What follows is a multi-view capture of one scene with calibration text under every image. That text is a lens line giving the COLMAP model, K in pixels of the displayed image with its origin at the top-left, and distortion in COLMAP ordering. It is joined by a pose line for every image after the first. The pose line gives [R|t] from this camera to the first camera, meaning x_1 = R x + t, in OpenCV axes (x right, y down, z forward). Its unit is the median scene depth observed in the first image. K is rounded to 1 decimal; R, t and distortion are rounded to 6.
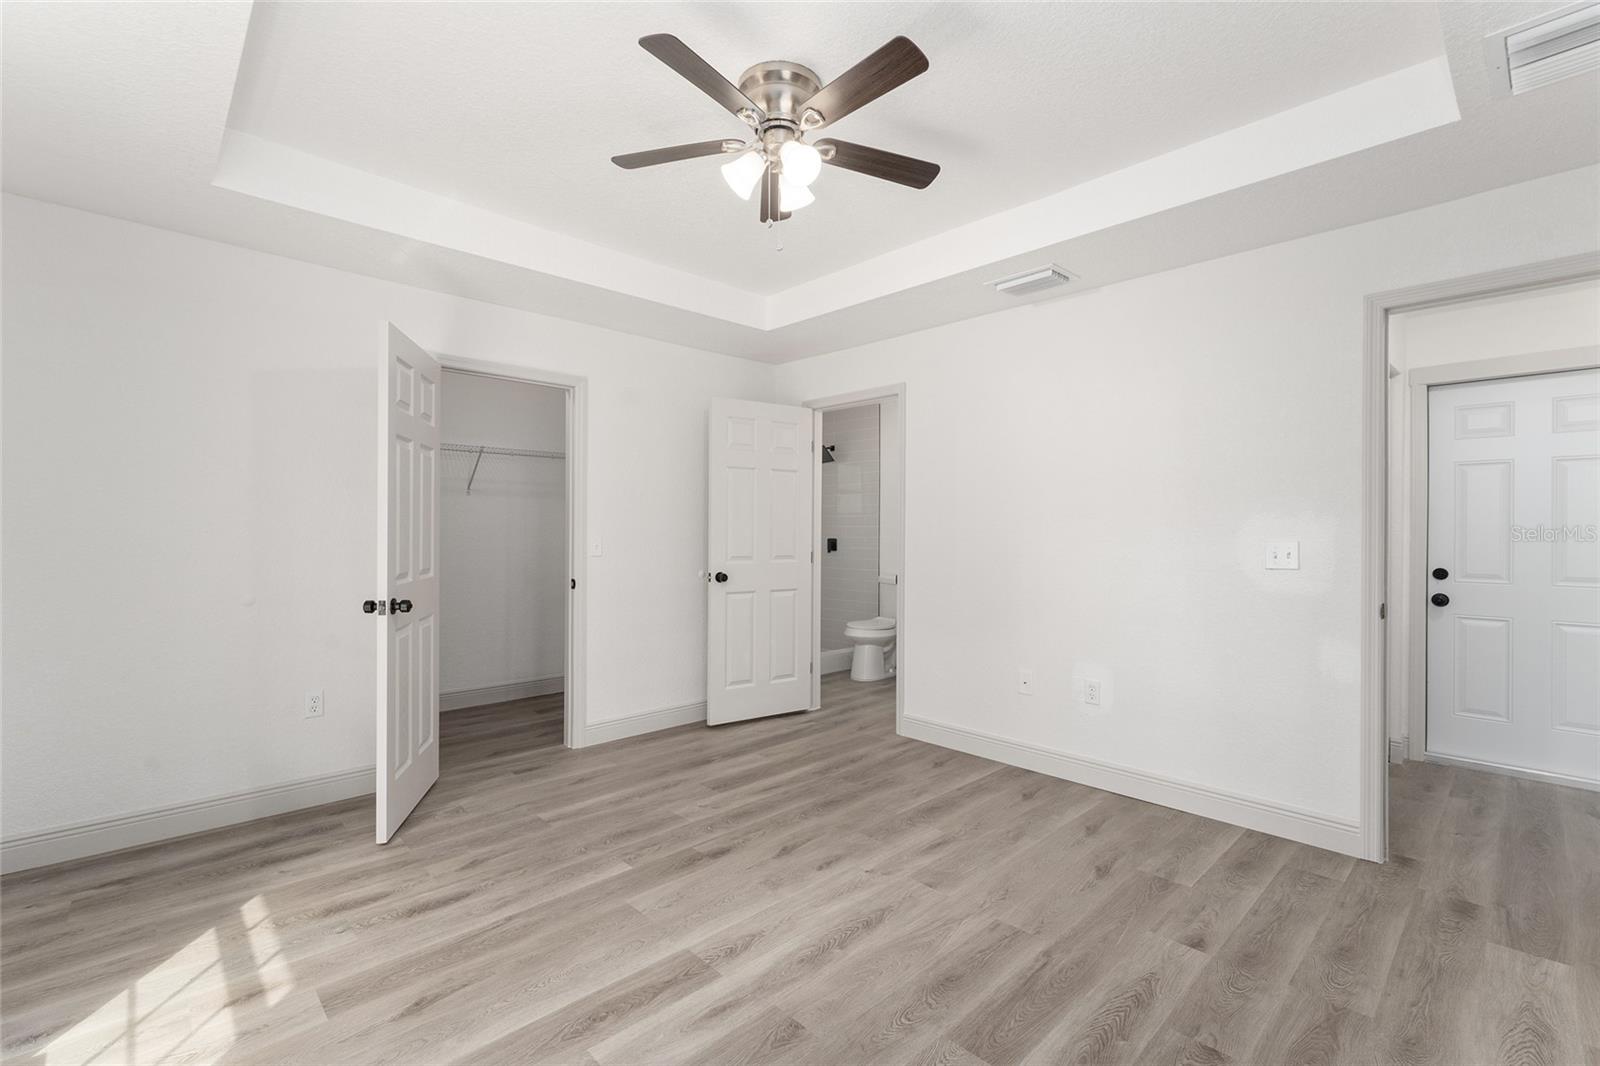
lens RADIAL K [[689.0, 0, 816.1], [0, 689.0, 537.3], [0, 0, 1]] dist [-0.004245, 0.000262]
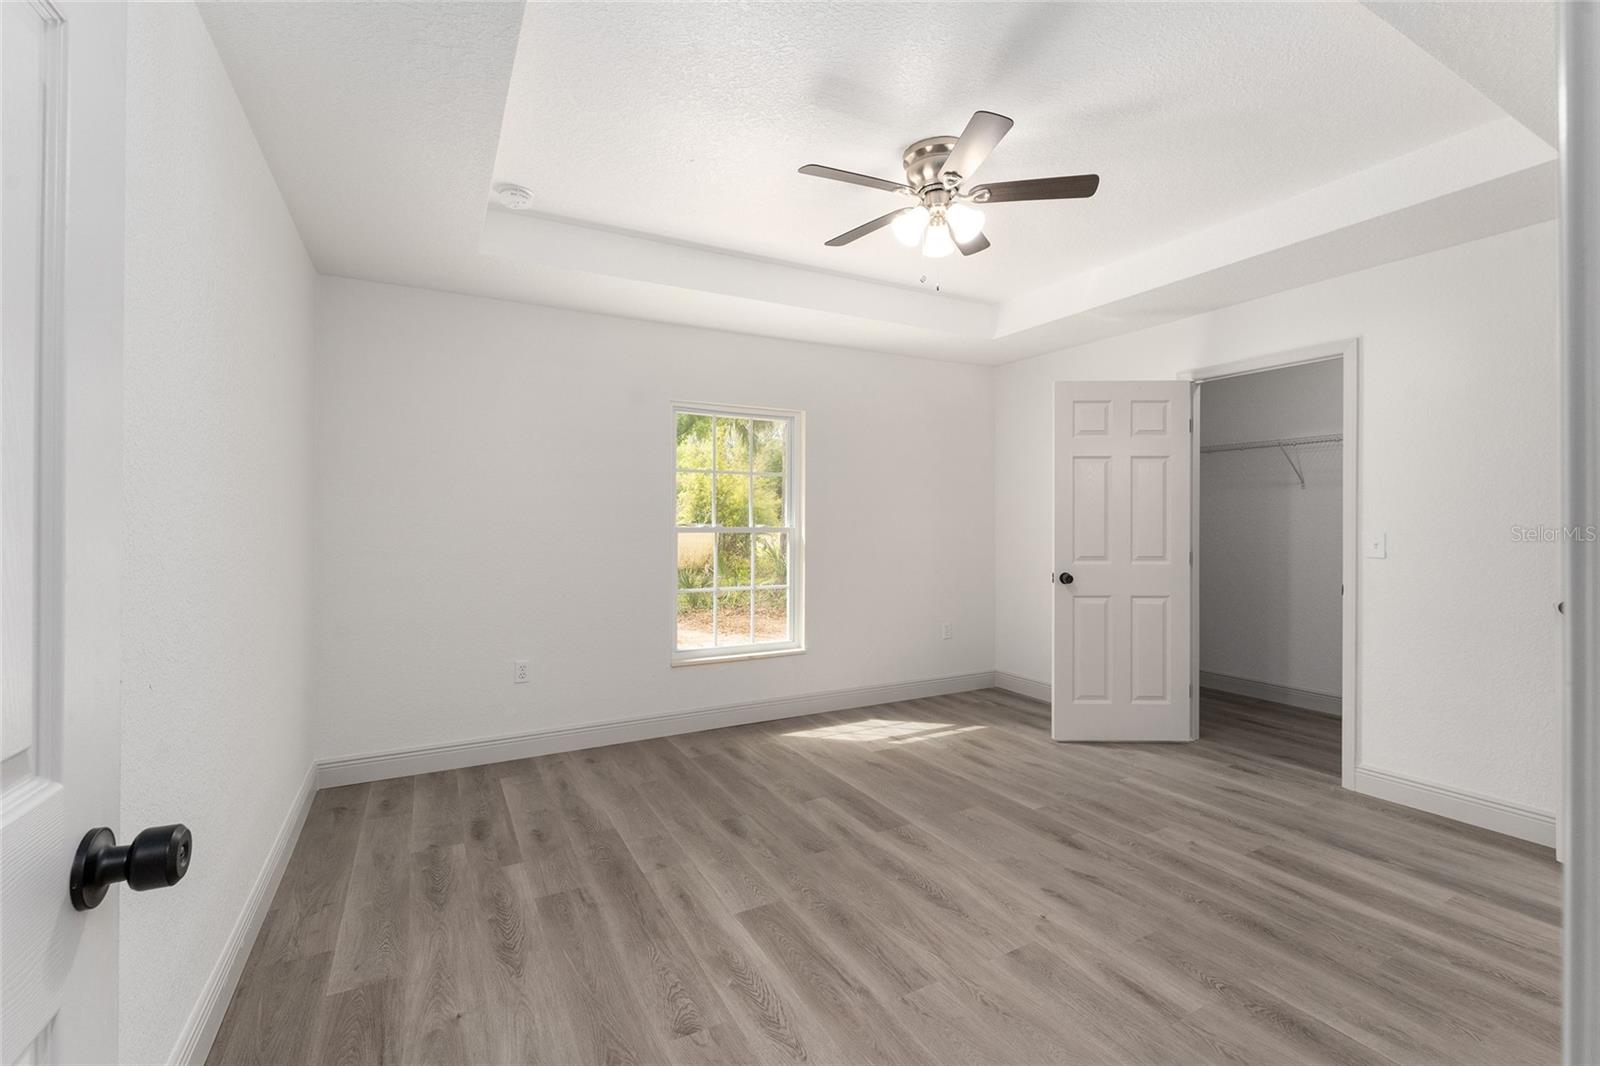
lens RADIAL K [[689.0, 0, 798.9], [0, 689.0, 522.2], [0, 0, 1]] dist [-0.004245, 0.000262]
pose [[-0.264332, -0.005375, -0.964417, 0.973287], [-0.010507, 0.999941, -0.002693, -0.005670], [0.964375, 0.009422, -0.264373, 0.908053]]
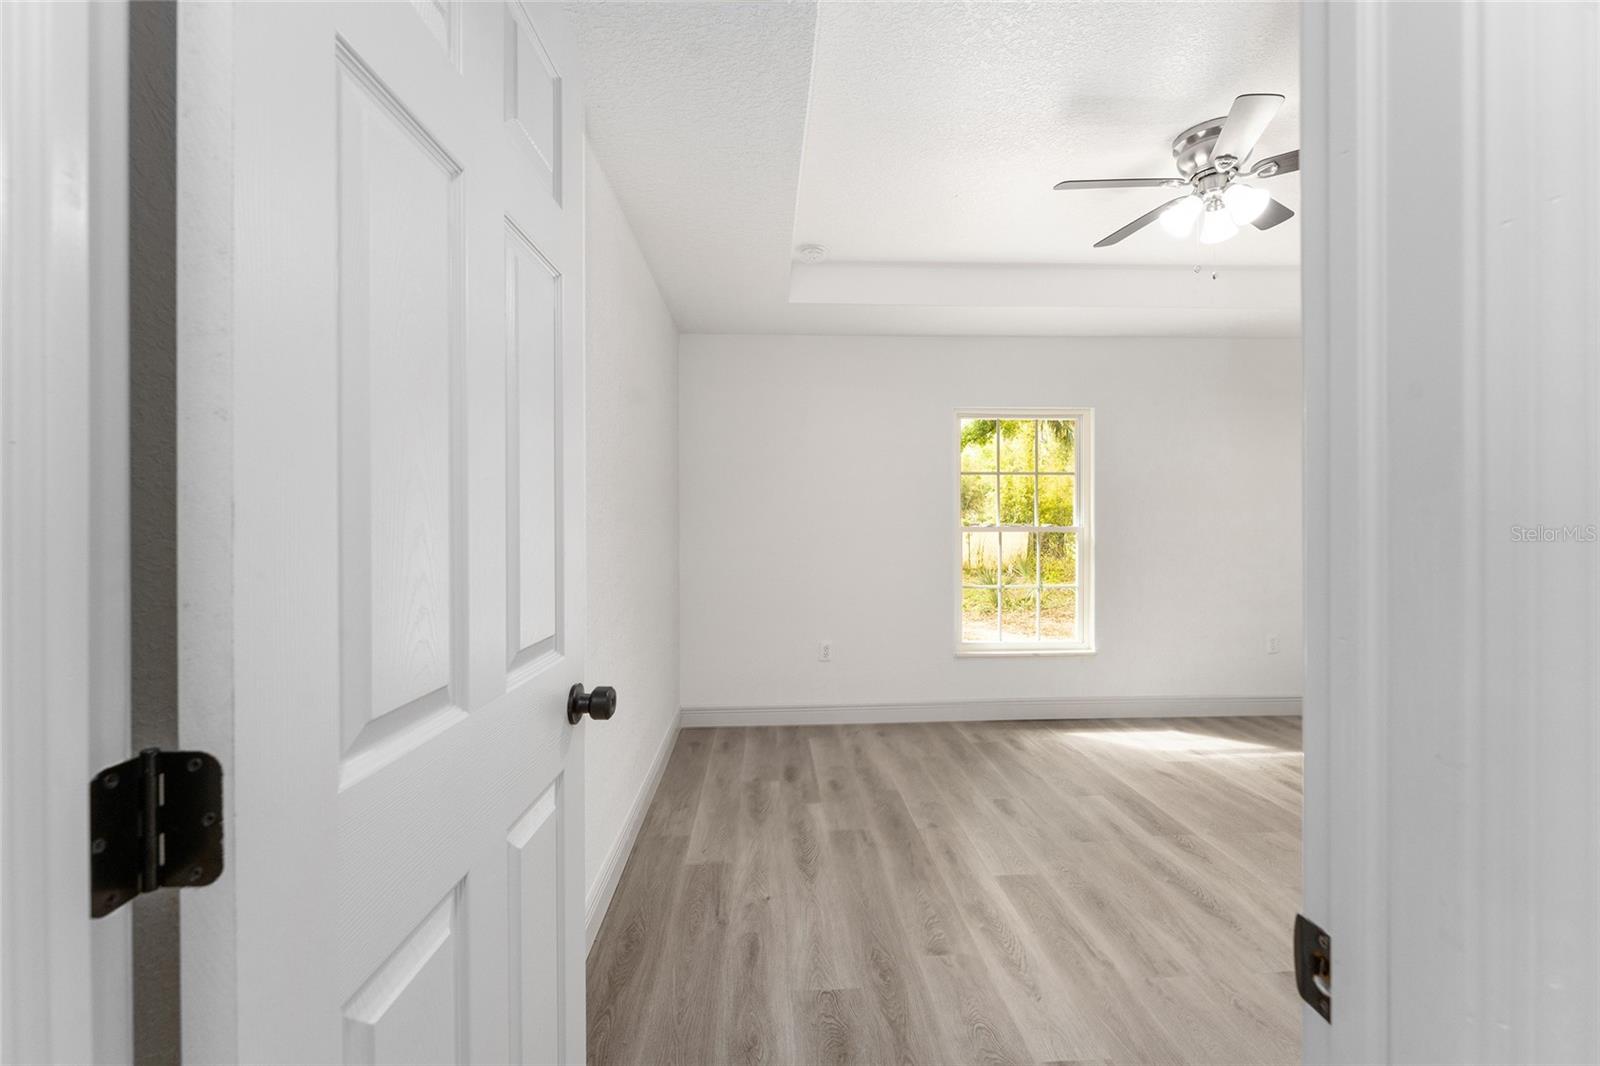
lens RADIAL K [[689.0, 0, 800.1], [0, 689.0, 531.2], [0, 0, 1]] dist [-0.004245, 0.000262]
pose [[-0.651471, 0.007882, -0.758632, 1.055205], [-0.004146, 0.999894, 0.013949, -0.007319], [0.758662, 0.012233, -0.651369, 1.018657]]
